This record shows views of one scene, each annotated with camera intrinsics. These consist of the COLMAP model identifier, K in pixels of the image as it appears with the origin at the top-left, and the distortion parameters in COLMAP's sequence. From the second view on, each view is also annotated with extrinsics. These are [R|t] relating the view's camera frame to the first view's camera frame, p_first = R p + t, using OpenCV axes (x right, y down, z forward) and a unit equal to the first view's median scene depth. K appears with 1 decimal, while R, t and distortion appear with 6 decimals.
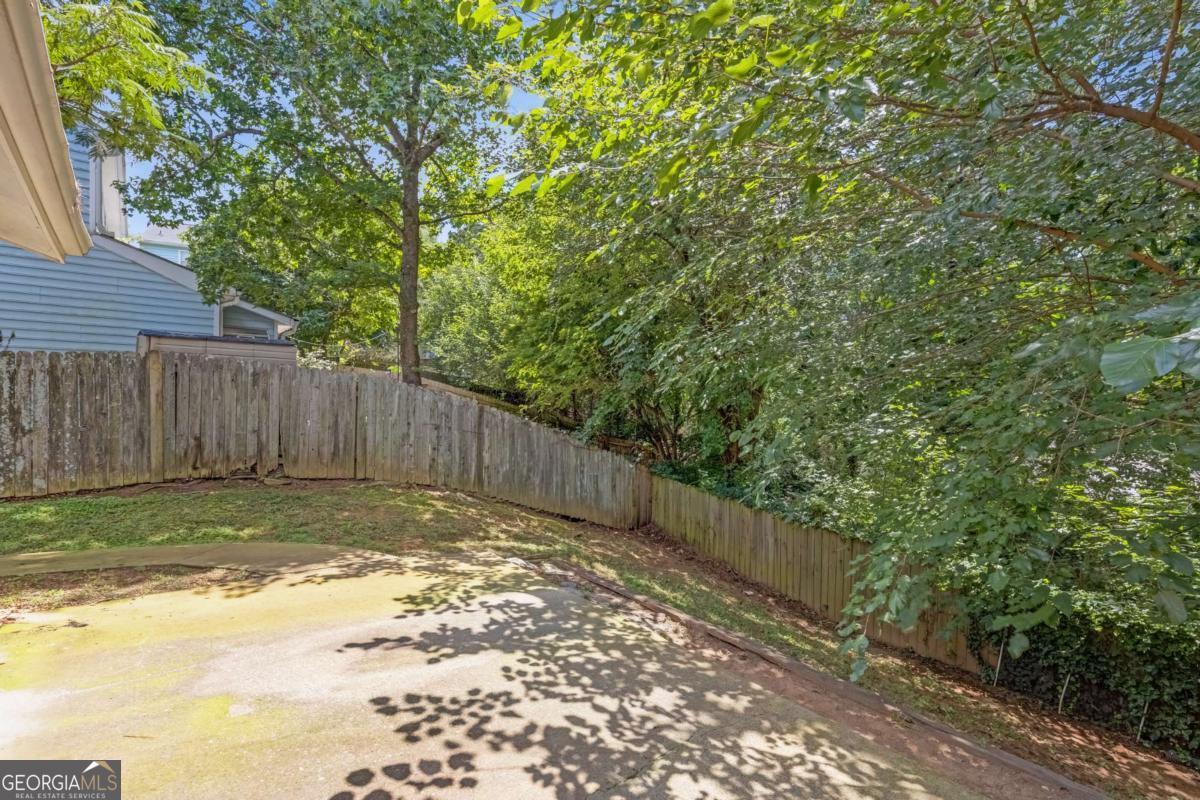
lens RADIAL K [[549.7, 0, 598.4], [0, 549.7, 402.6], [0, 0, 1]] dist [0.004298, -0.000013]
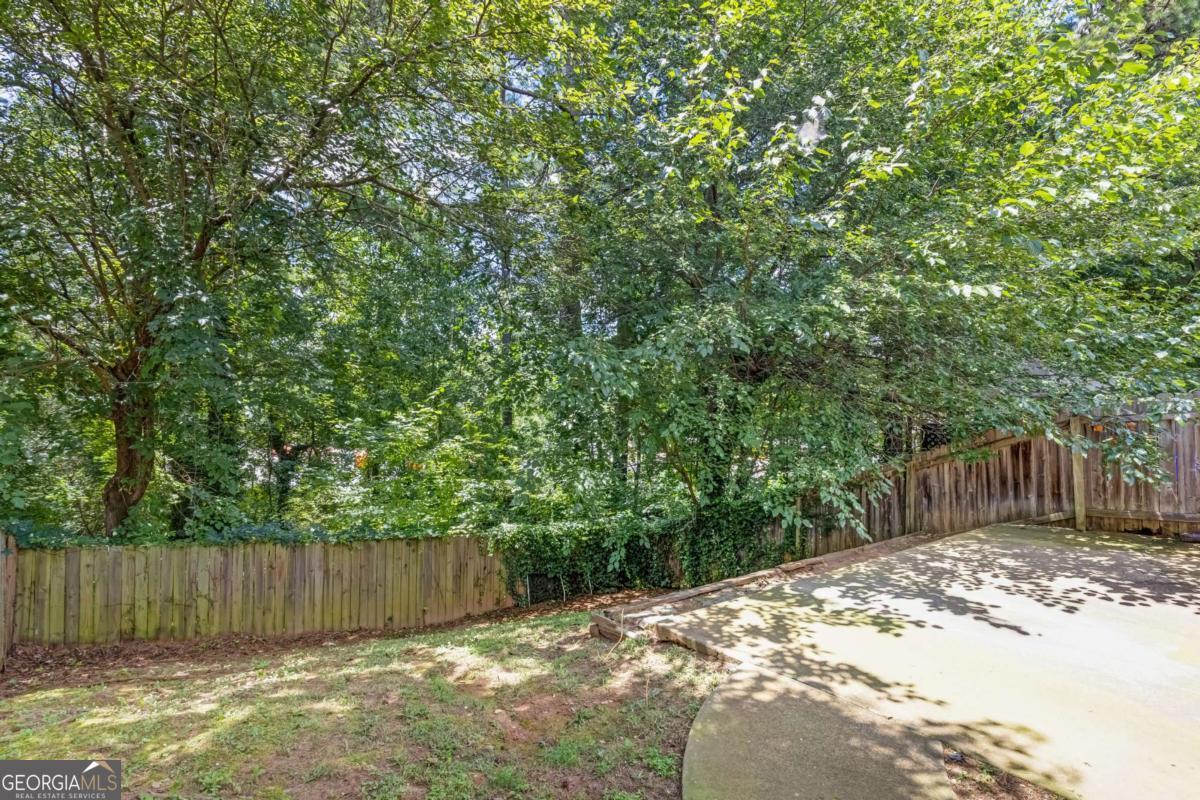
lens RADIAL K [[549.7, 0, 598.4], [0, 549.7, 398.2], [0, 0, 1]] dist [0.004298, -0.000013]
pose [[0.052135, 0.003690, 0.998633, -1.379477], [-0.002910, 0.999989, -0.003543, -0.030426], [-0.998636, -0.002721, 0.052145, 1.536102]]
